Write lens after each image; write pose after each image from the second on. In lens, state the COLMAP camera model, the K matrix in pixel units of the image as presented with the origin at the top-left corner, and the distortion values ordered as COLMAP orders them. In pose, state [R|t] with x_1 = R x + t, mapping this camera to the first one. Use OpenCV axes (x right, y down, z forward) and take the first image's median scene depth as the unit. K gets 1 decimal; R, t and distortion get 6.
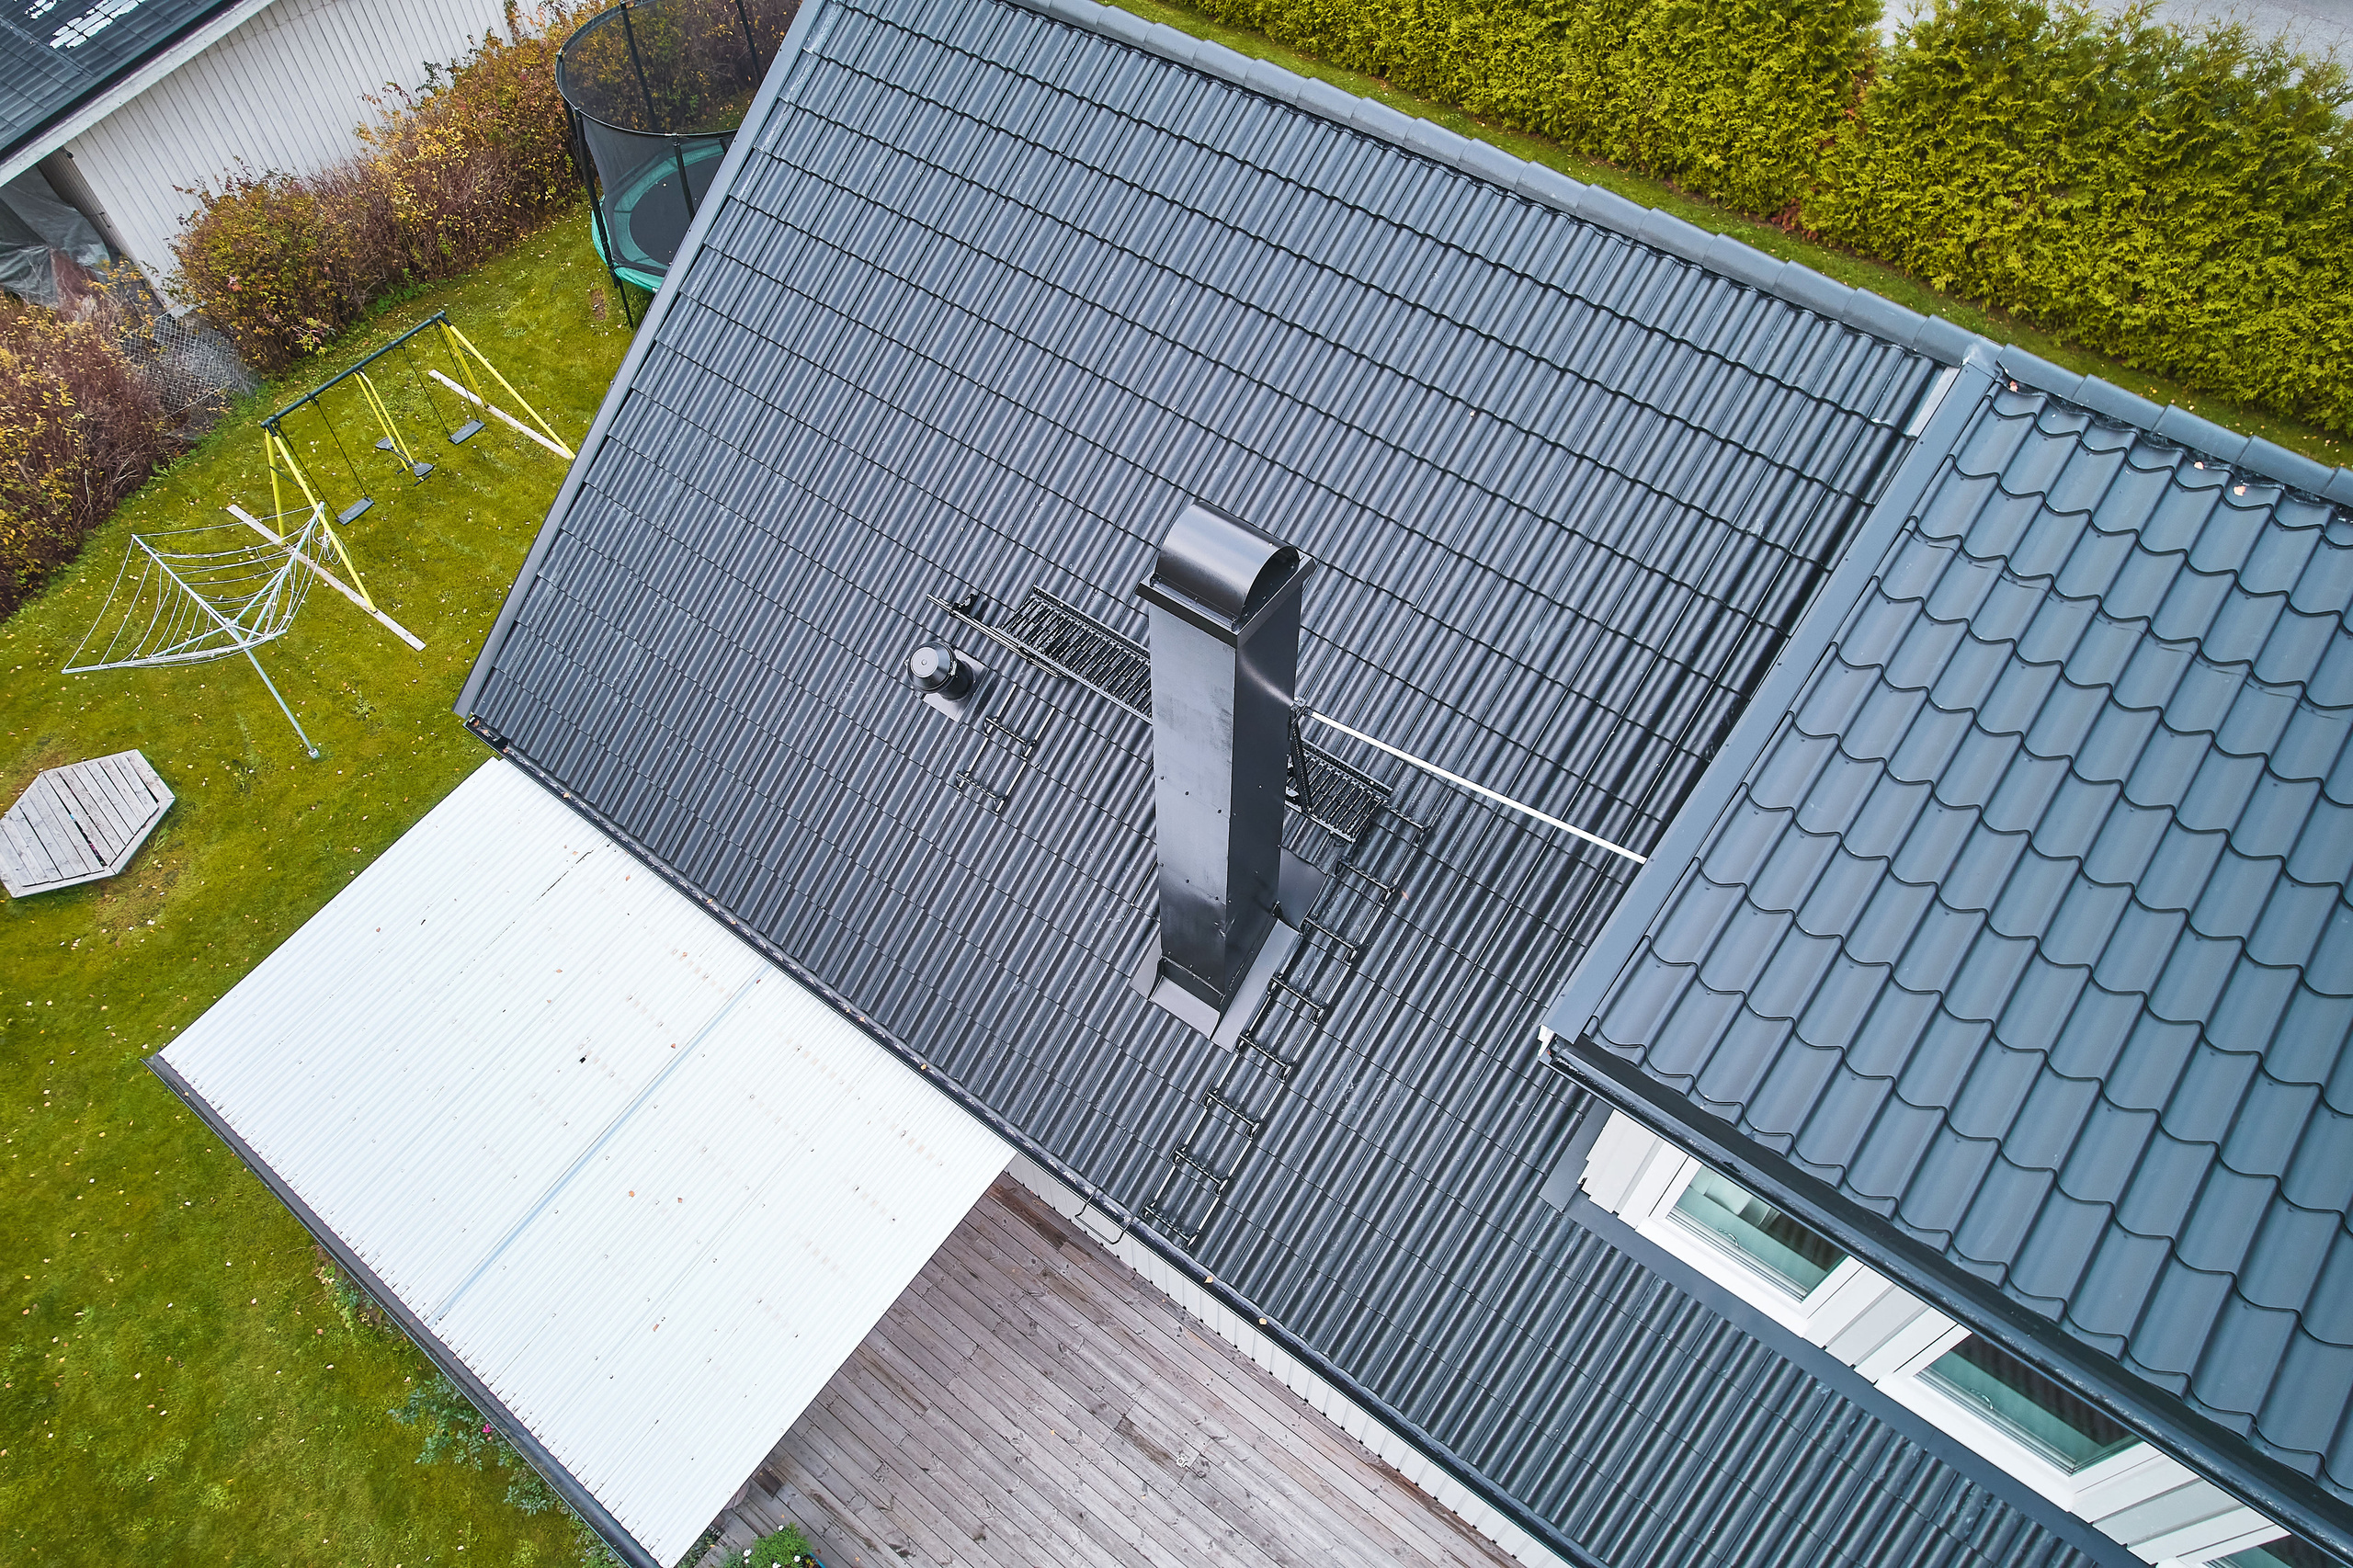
lens RADIAL K [[1503.4, 0, 1201.1], [0, 1503.4, 800.5], [0, 0, 1]] dist [-0.079703, 0.080994]
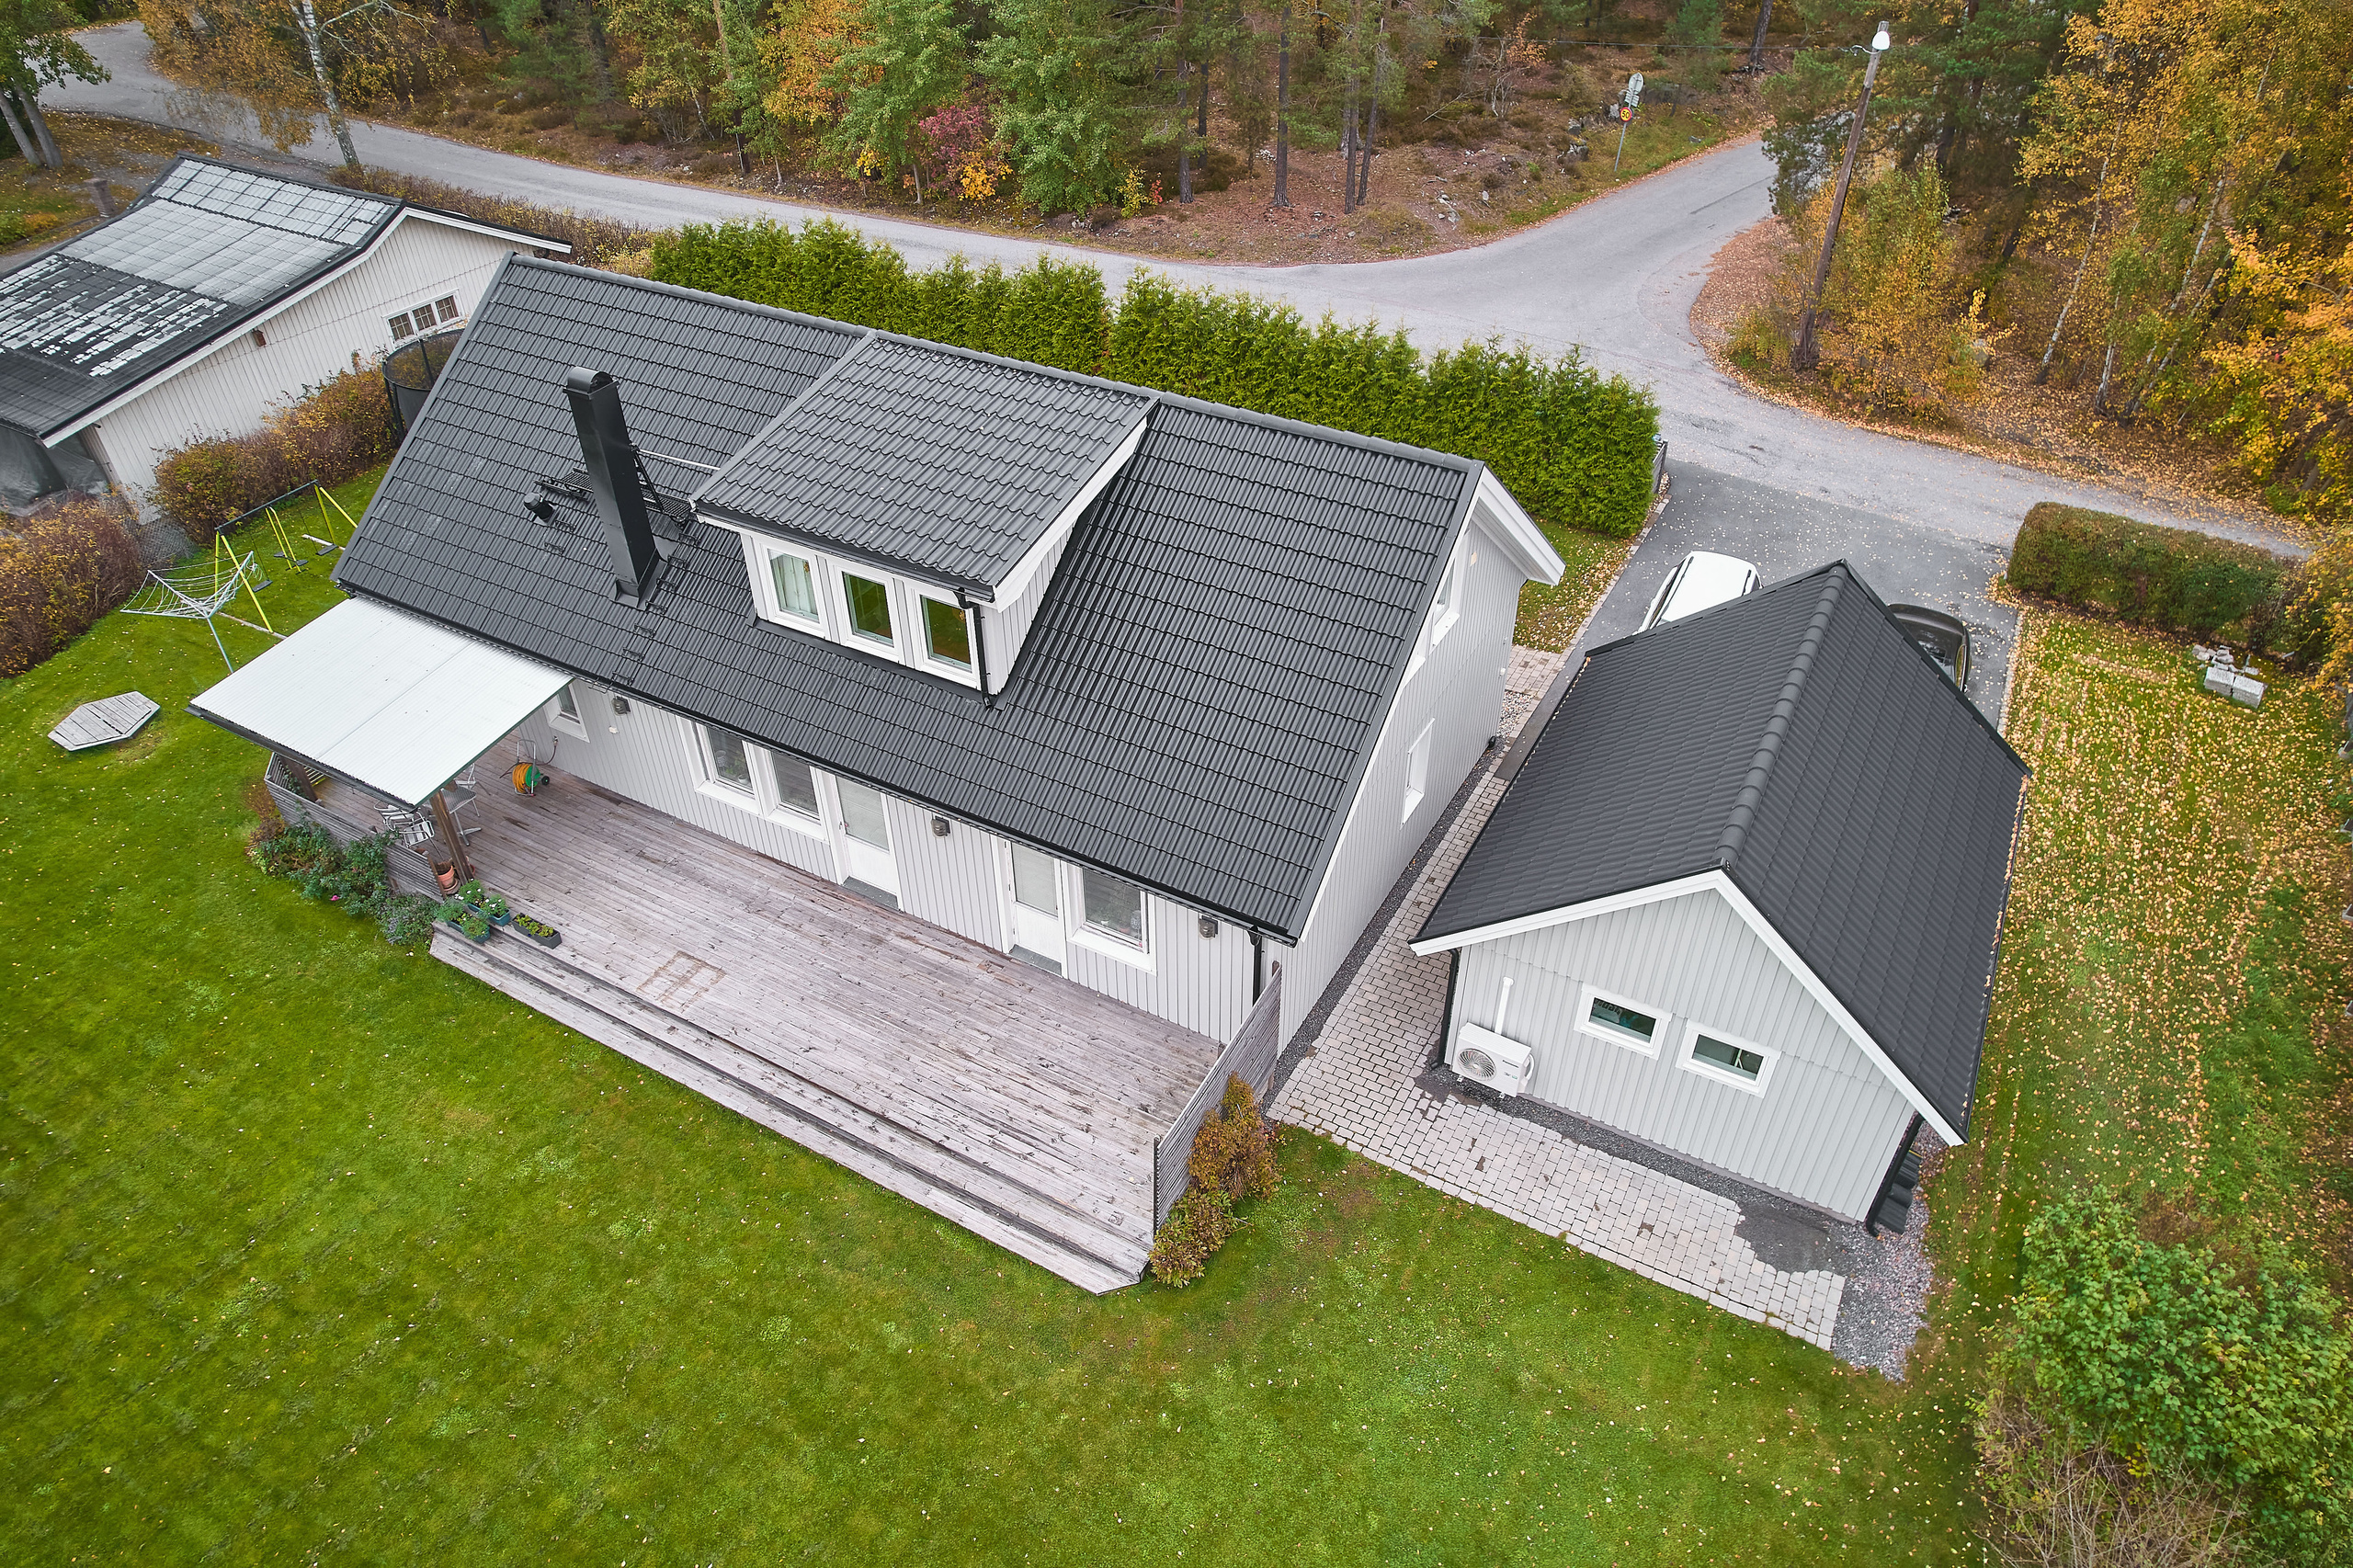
lens RADIAL K [[1503.4, 0, 1201.1], [0, 1503.4, 800.5], [0, 0, 1]] dist [-0.079703, 0.080994]
pose [[0.989290, -0.091248, 0.113929, 0.326497], [0.117560, 0.960731, -0.251348, 0.624821], [-0.086520, 0.262049, 0.961168, -0.743698]]
